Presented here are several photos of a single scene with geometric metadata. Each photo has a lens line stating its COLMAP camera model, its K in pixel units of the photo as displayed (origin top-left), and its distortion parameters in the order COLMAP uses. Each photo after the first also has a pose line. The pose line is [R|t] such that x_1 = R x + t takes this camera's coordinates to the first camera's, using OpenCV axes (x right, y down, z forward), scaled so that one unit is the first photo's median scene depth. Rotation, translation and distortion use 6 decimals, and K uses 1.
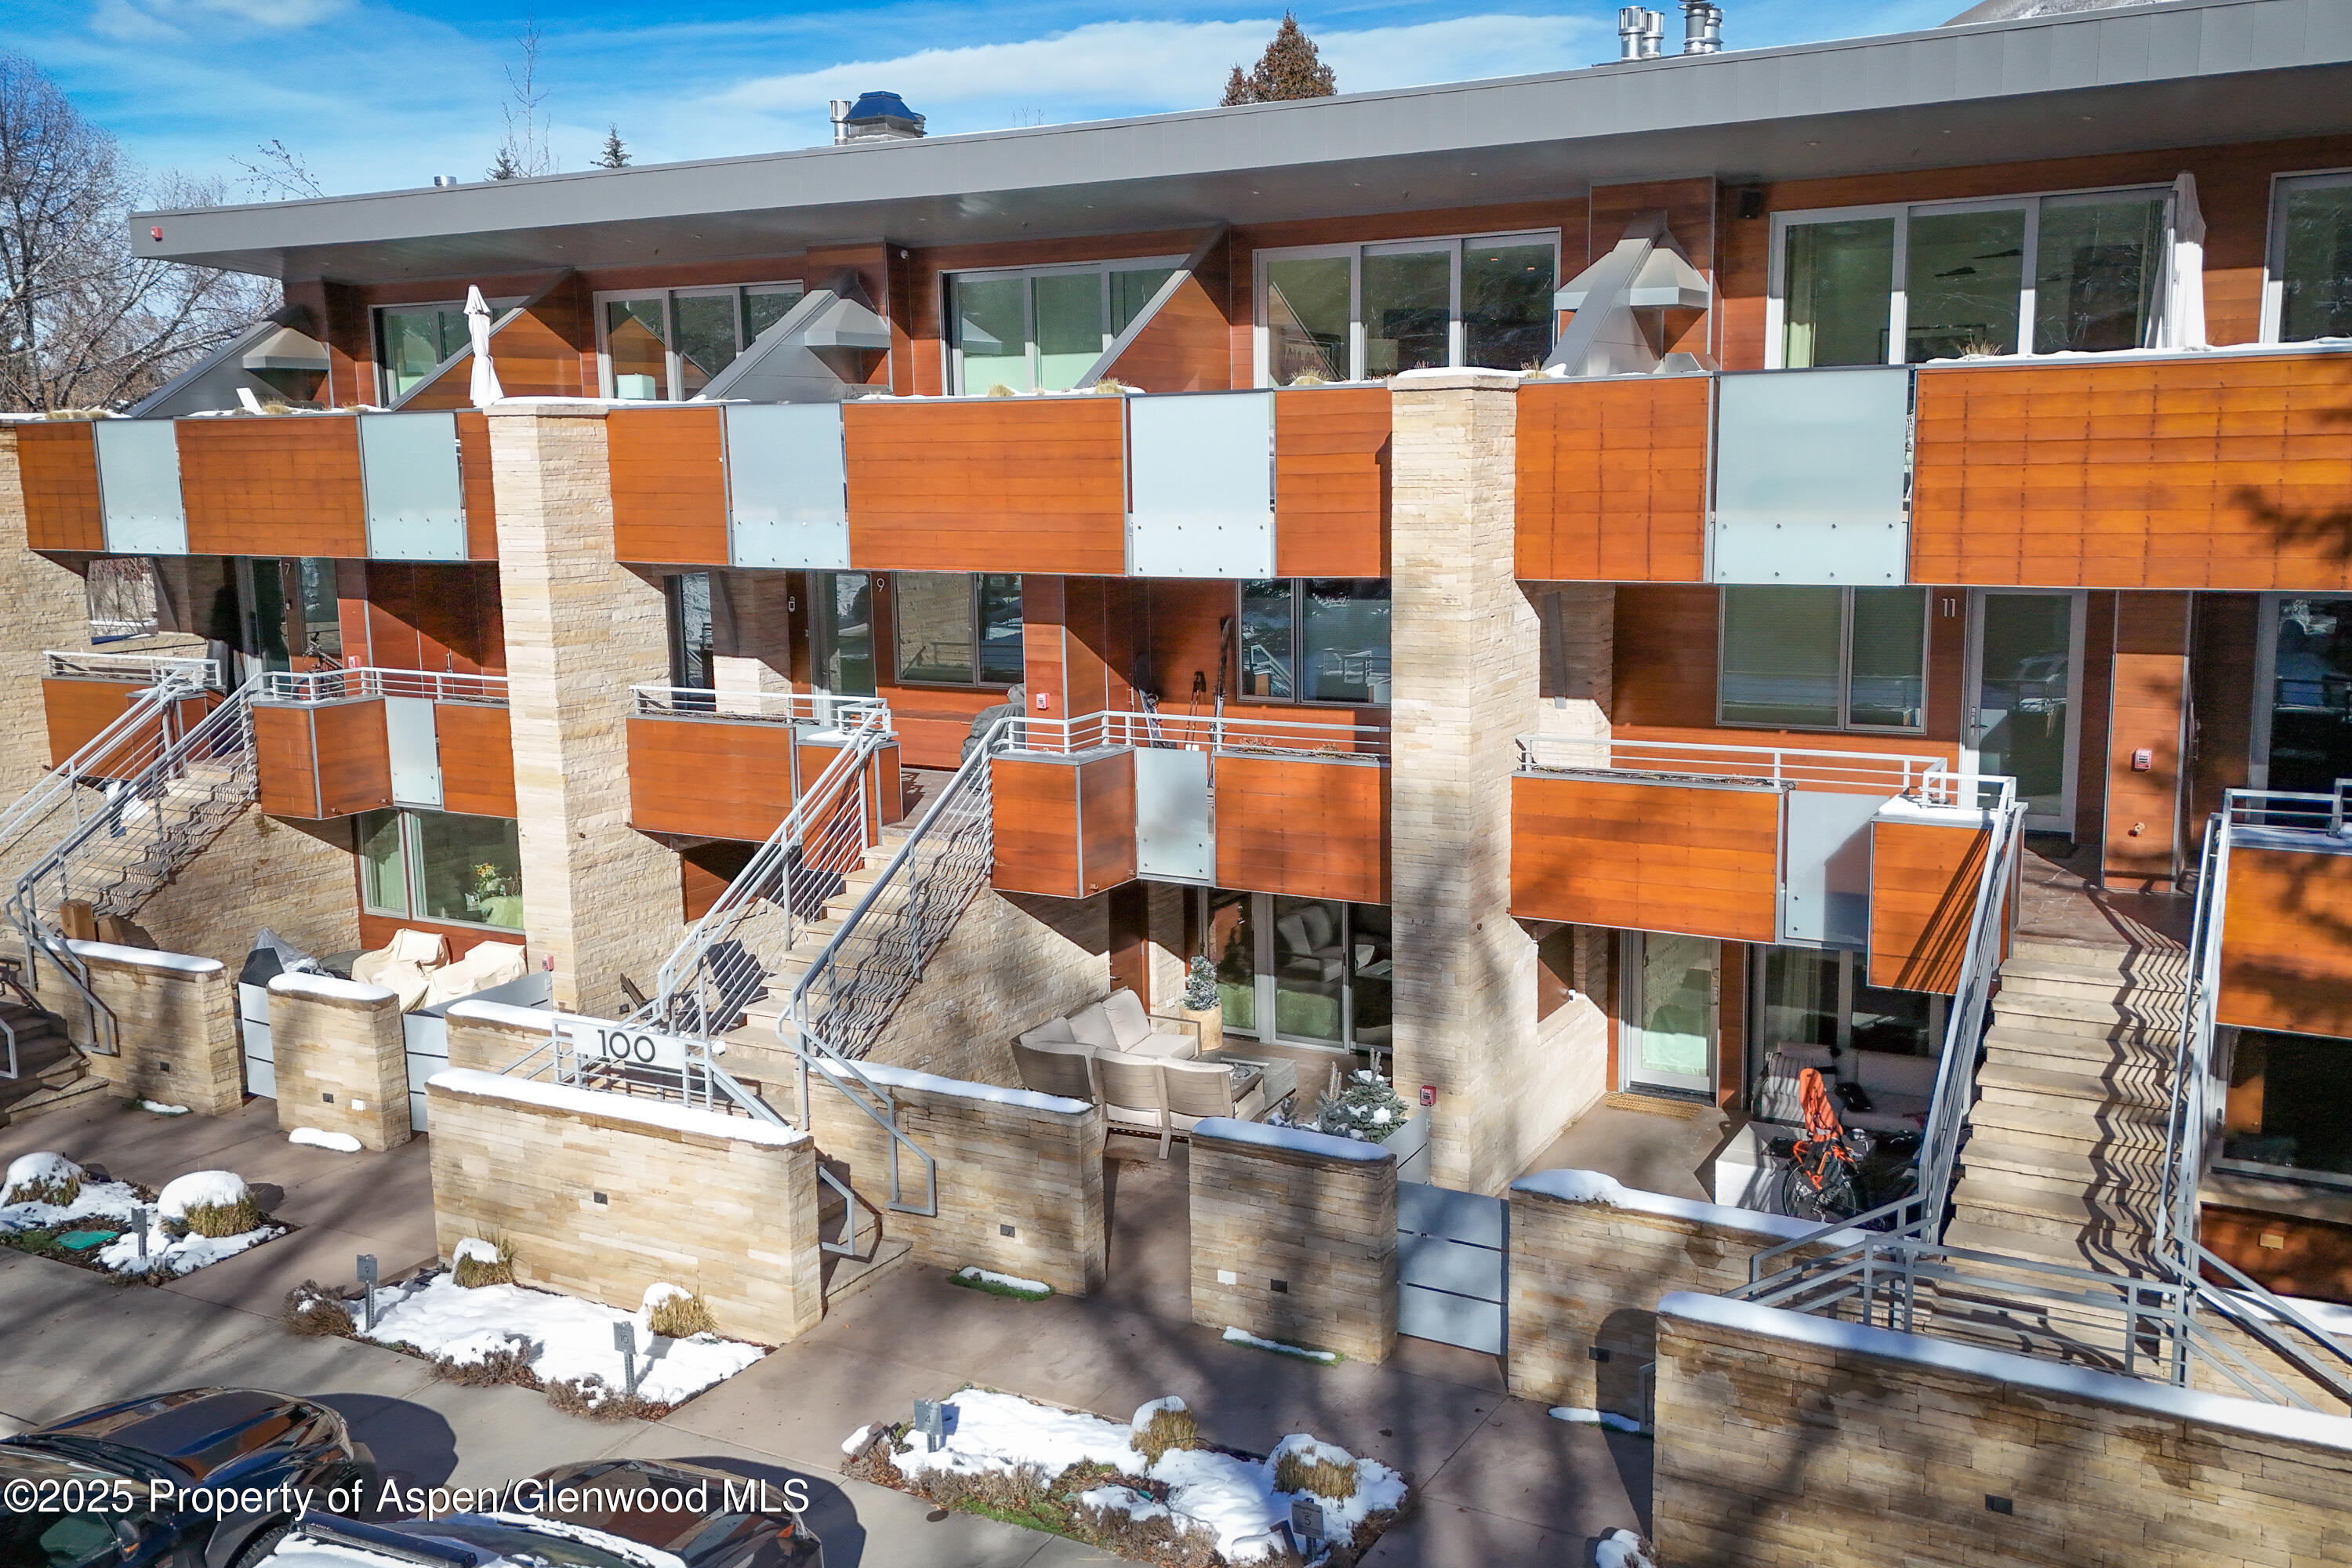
lens RADIAL K [[2064.5, 0, 1178.4], [0, 2064.5, 806.1], [0, 0, 1]] dist [0.125848, -0.000547]
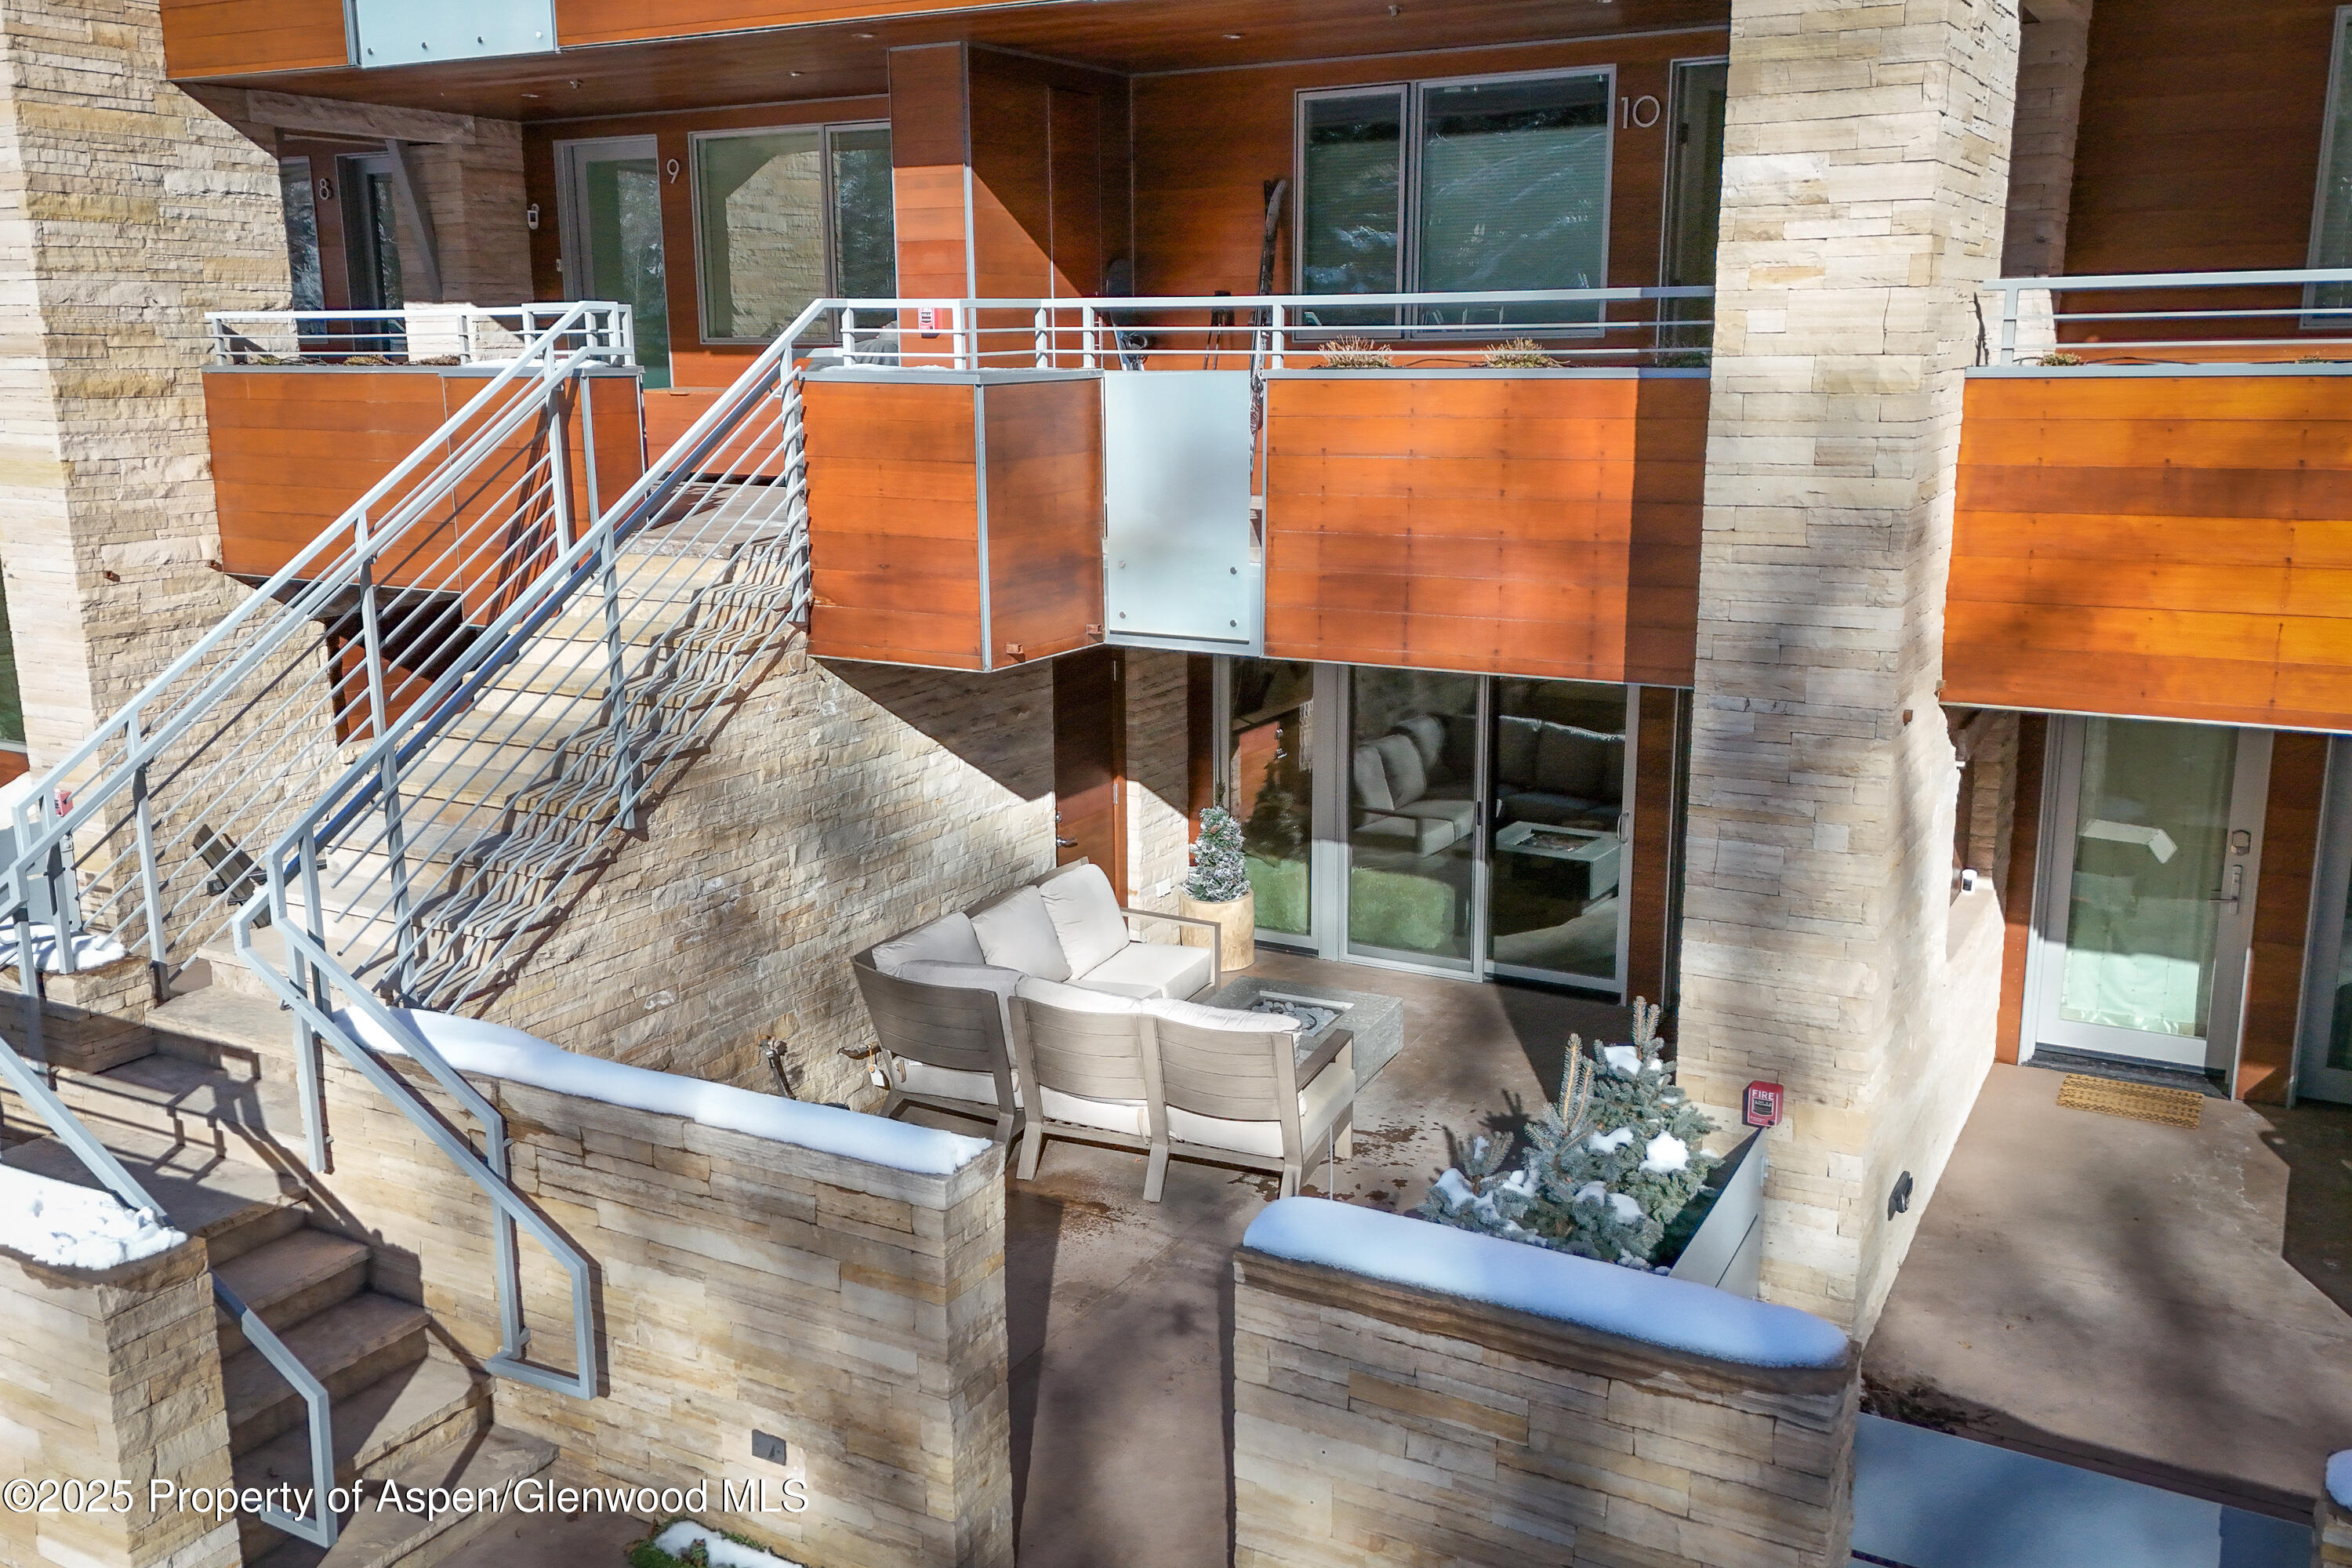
lens RADIAL K [[2064.5, 0, 1102.5], [0, 2064.5, 832.4], [0, 0, 1]] dist [0.125848, -0.000547]
pose [[0.999558, 0.009235, -0.028253, -0.005934], [-0.007308, 0.997686, 0.067595, 0.048989], [0.028812, -0.067358, 0.997313, 0.511003]]
